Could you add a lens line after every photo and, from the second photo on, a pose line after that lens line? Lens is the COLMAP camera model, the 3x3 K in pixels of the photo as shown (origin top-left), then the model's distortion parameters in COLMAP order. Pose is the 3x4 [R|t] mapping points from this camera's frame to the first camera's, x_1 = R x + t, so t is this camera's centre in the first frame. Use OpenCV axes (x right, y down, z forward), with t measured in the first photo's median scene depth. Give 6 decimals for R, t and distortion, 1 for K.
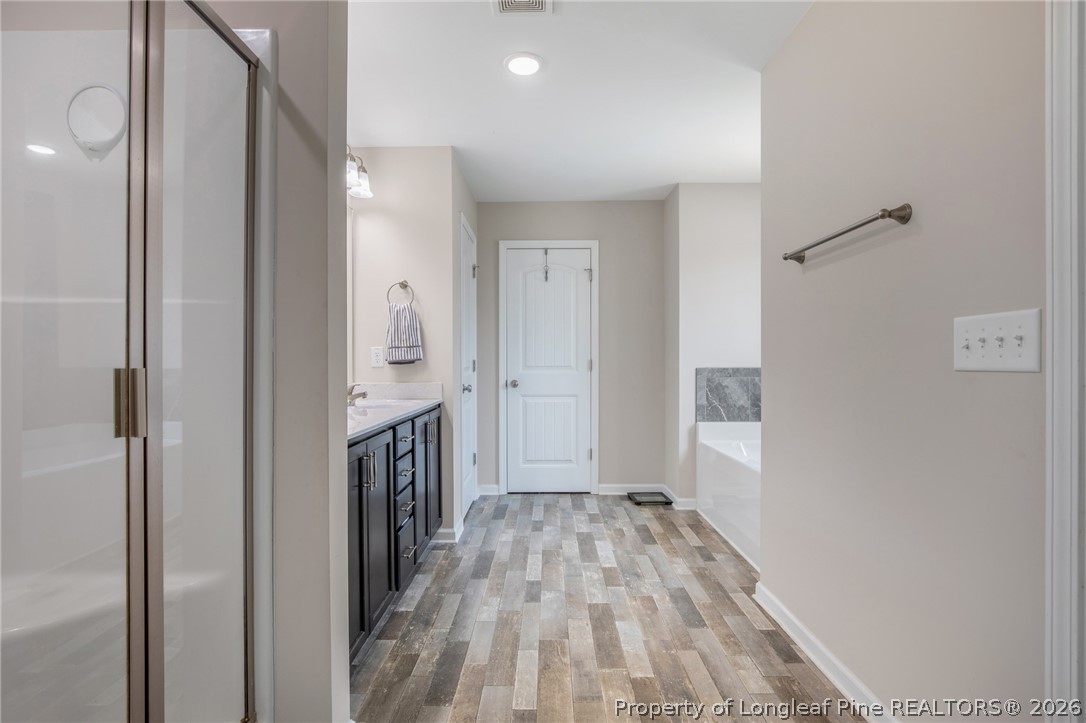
lens RADIAL K [[521.0, 0, 544.7], [0, 521.0, 366.1], [0, 0, 1]] dist [-0.030146, 0.001050]
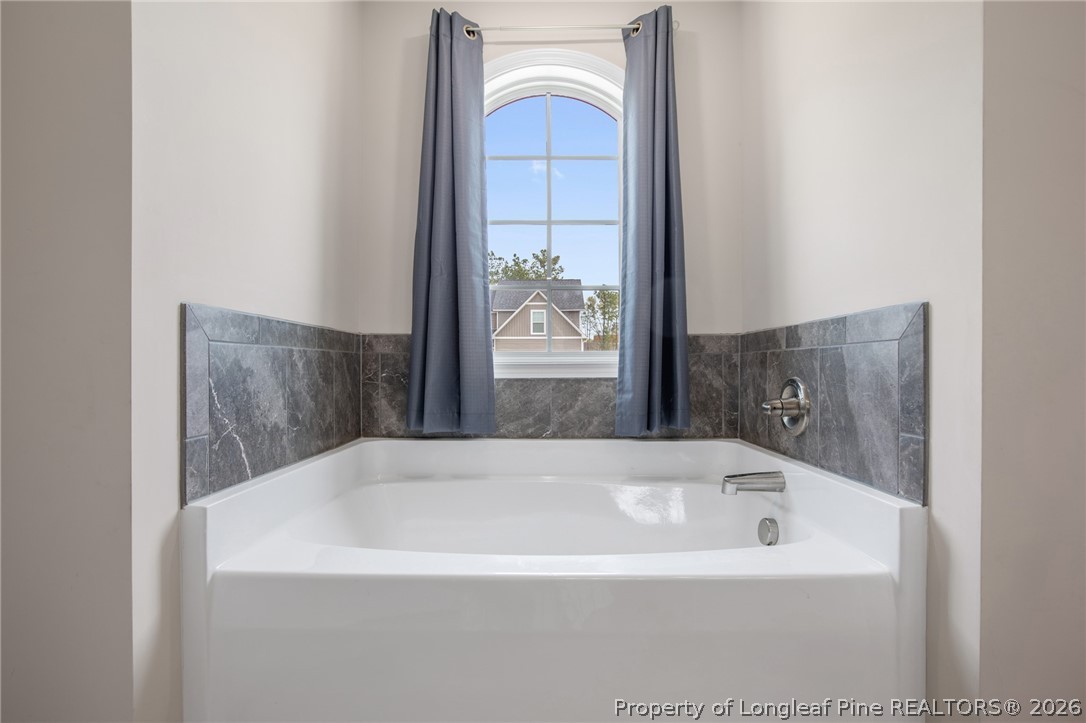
lens RADIAL K [[521.0, 0, 544.7], [0, 521.0, 366.1], [0, 0, 1]] dist [-0.030146, 0.001050]
pose [[0.002225, 0.001733, 0.999996, 0.027052], [-0.000204, 0.999998, -0.001732, 0.036357], [-0.999998, -0.000201, 0.002225, 0.814511]]
